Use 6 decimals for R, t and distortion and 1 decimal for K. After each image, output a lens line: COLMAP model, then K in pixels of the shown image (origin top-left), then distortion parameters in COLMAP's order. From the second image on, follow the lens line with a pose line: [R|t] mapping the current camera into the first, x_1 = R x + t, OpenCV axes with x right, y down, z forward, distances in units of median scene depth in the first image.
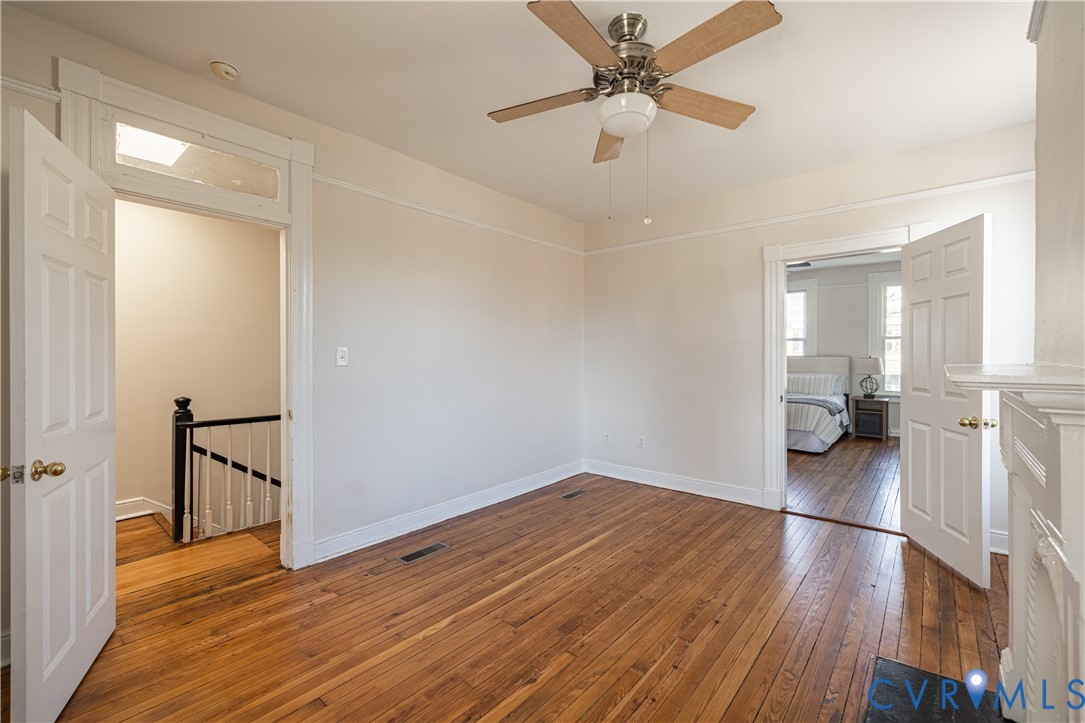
lens RADIAL K [[444.1, 0, 542.3], [0, 444.1, 360.6], [0, 0, 1]] dist [0.001017, 0.000347]
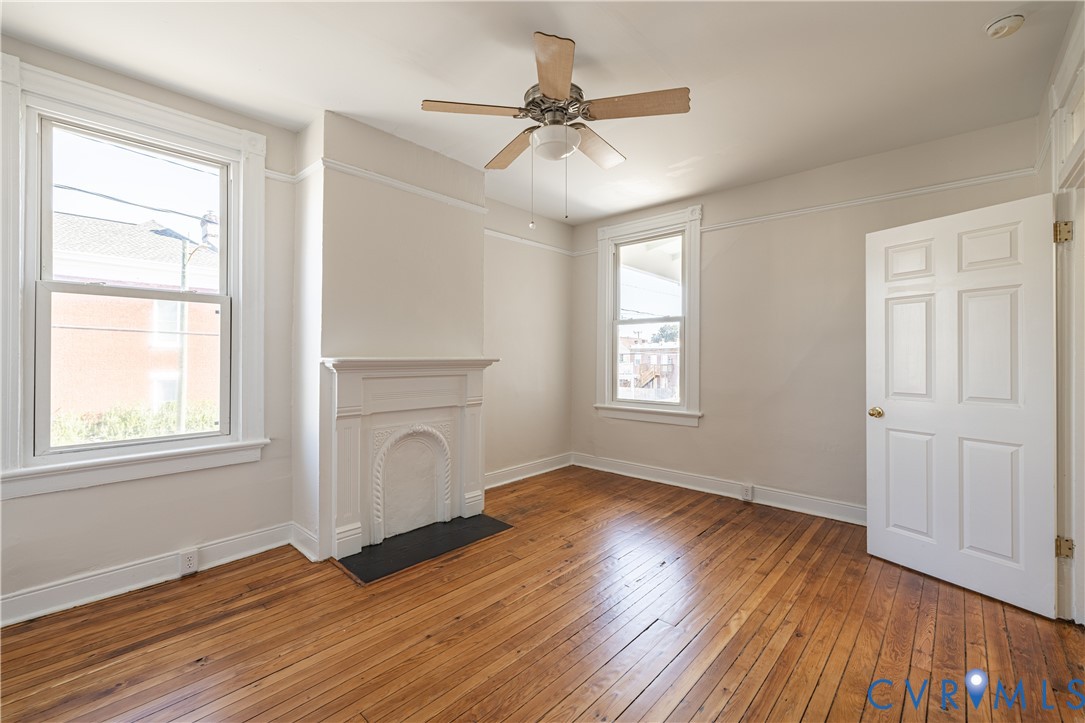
lens RADIAL K [[444.1, 0, 543.3], [0, 444.1, 352.2], [0, 0, 1]] dist [0.001017, 0.000347]
pose [[-0.999244, -0.003107, 0.038747, 0.148956], [-0.003168, 0.999994, -0.001499, -0.005451], [-0.038742, -0.001621, -0.999248, 1.817568]]
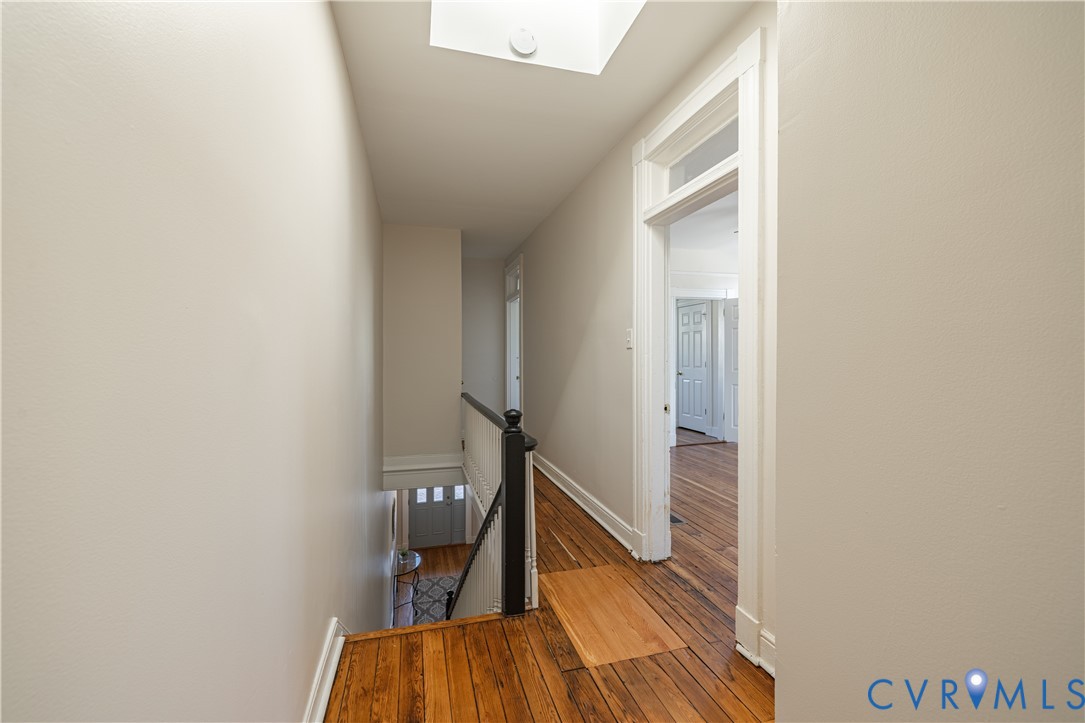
lens RADIAL K [[444.1, 0, 539.7], [0, 444.1, 358.3], [0, 0, 1]] dist [0.001017, 0.000347]
pose [[0.557026, -0.001978, 0.830492, -1.776848], [0.005615, 0.999983, -0.001384, 0.002790], [-0.830476, 0.005434, 0.557028, 0.747024]]
